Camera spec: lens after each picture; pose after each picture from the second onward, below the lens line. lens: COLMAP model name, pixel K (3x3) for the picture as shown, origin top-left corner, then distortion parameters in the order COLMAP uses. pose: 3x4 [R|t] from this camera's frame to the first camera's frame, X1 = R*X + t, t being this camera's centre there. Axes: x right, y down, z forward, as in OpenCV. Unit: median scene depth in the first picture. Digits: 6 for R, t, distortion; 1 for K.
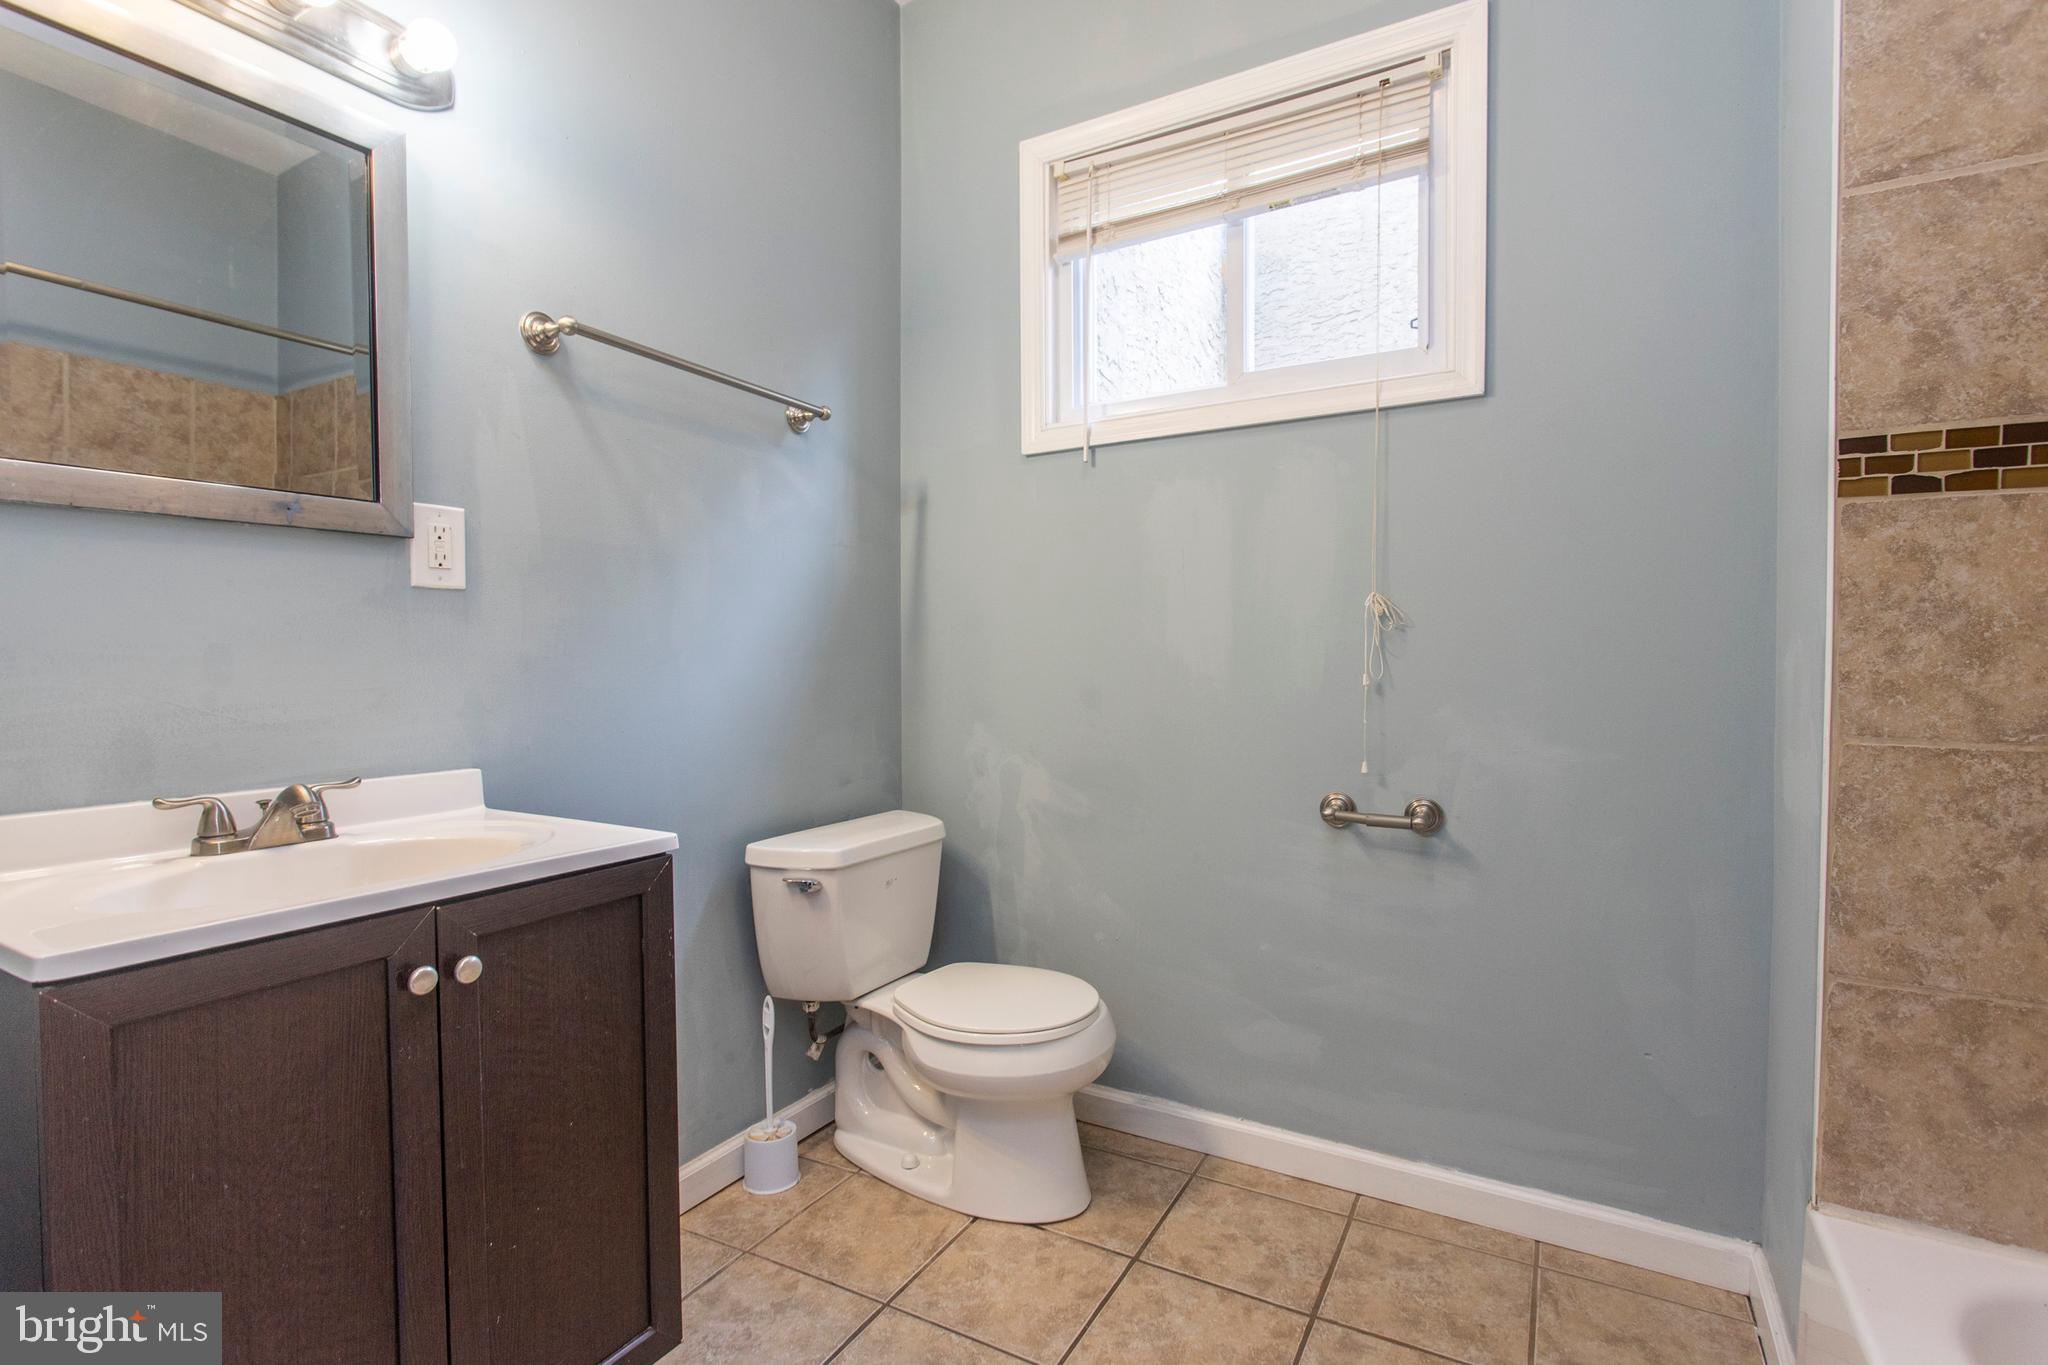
lens RADIAL K [[976.4, 0, 1022.9], [0, 976.4, 684.0], [0, 0, 1]] dist [-0.001716, 0.001280]
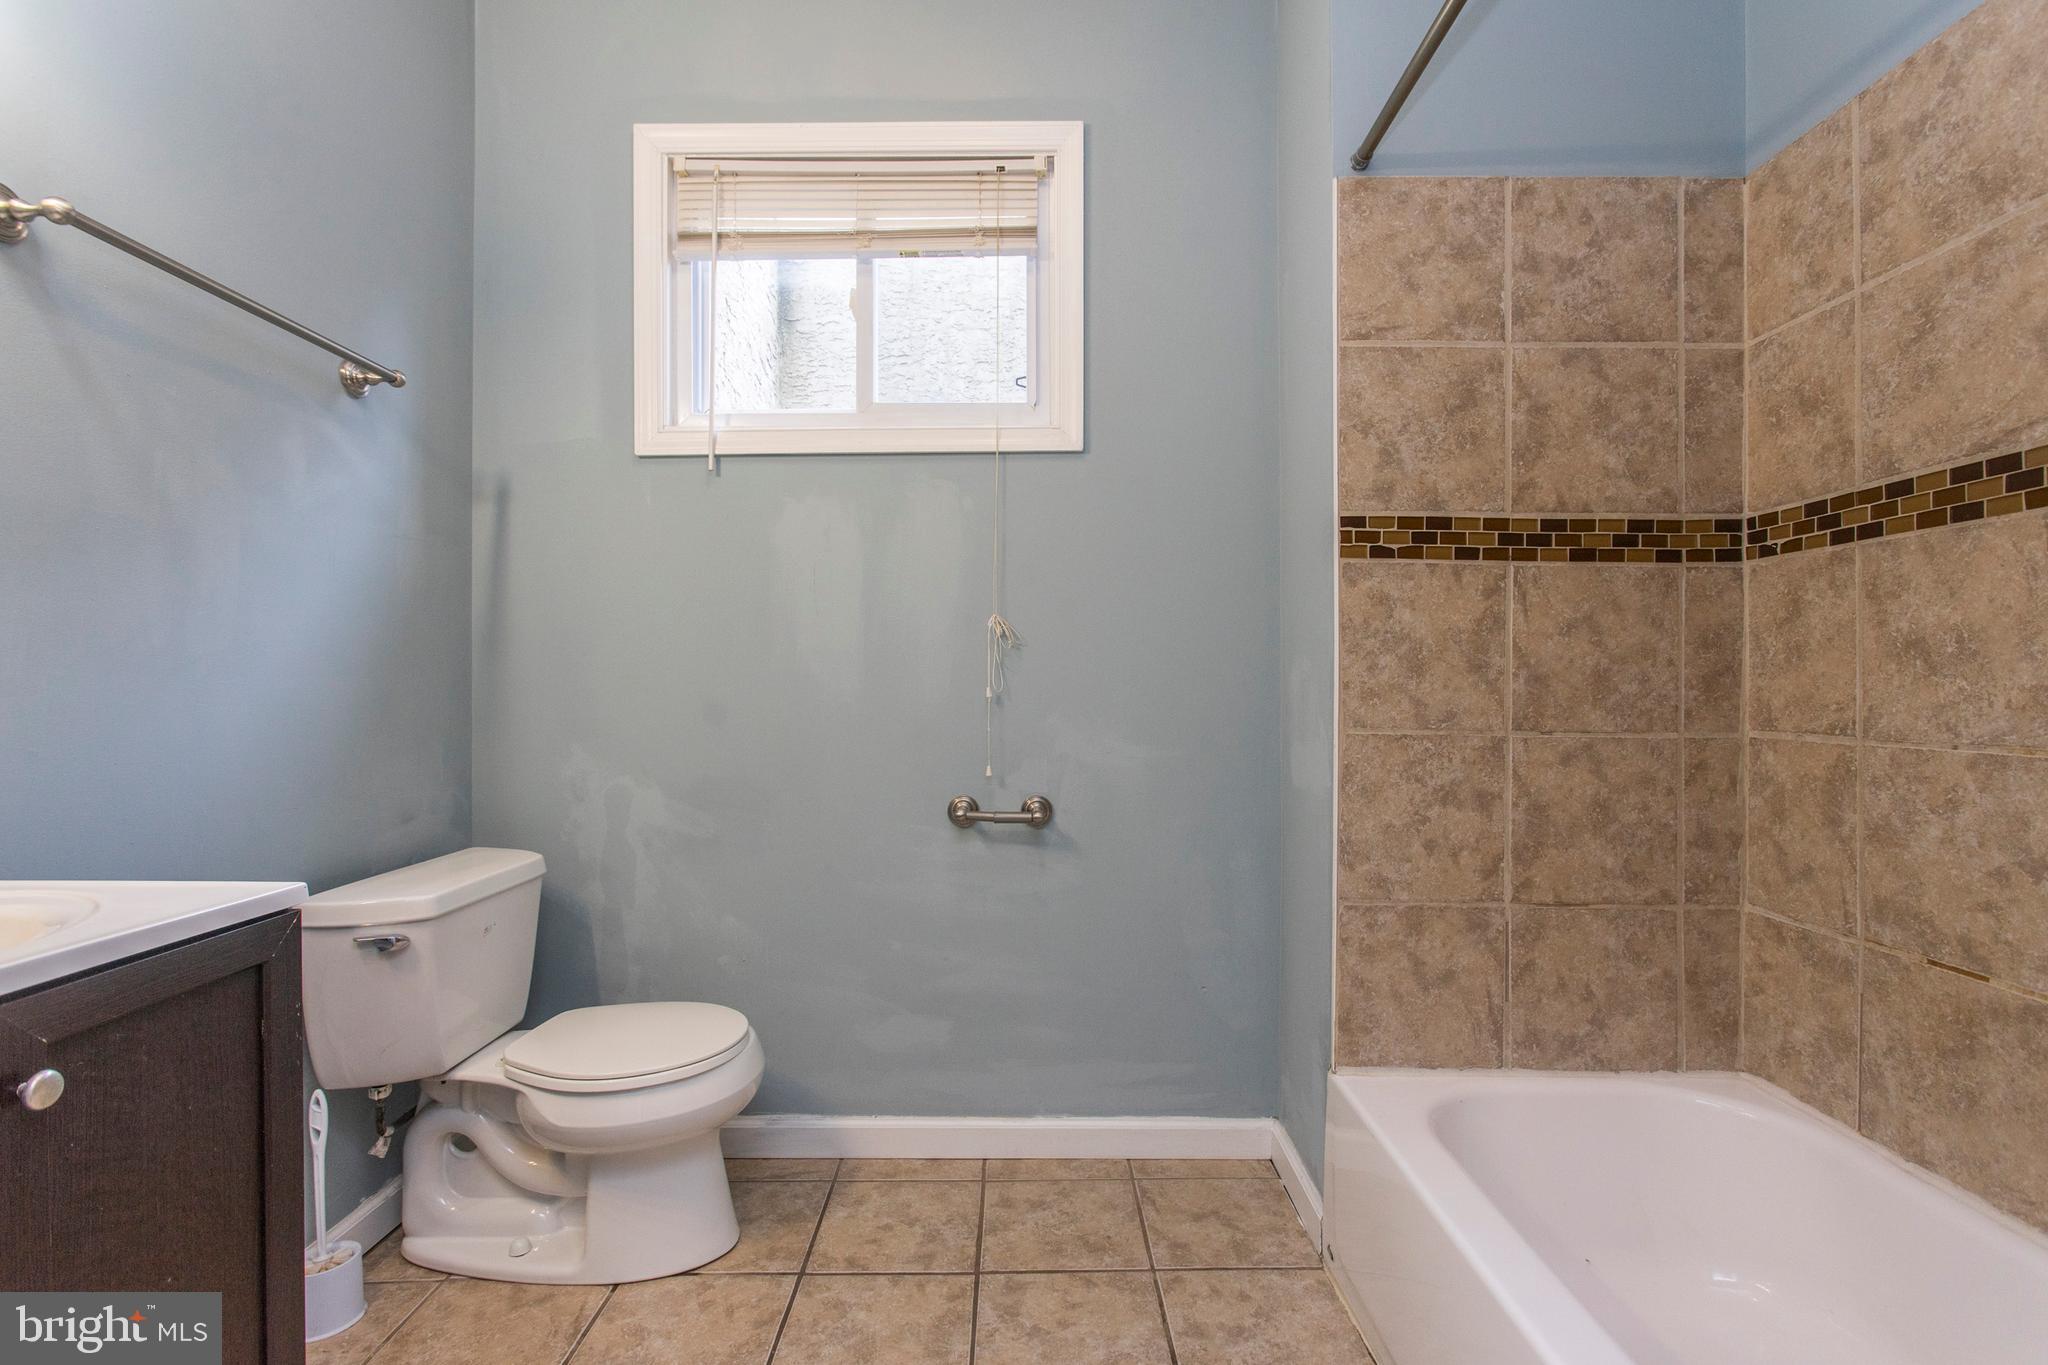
lens RADIAL K [[976.4, 0, 1030.7], [0, 976.4, 683.5], [0, 0, 1]] dist [-0.001716, 0.001280]
pose [[0.867439, 0.001136, 0.497542, -0.167498], [0.010454, 0.999735, -0.020509, 0.009380], [-0.497433, 0.022992, 0.867197, 0.006053]]
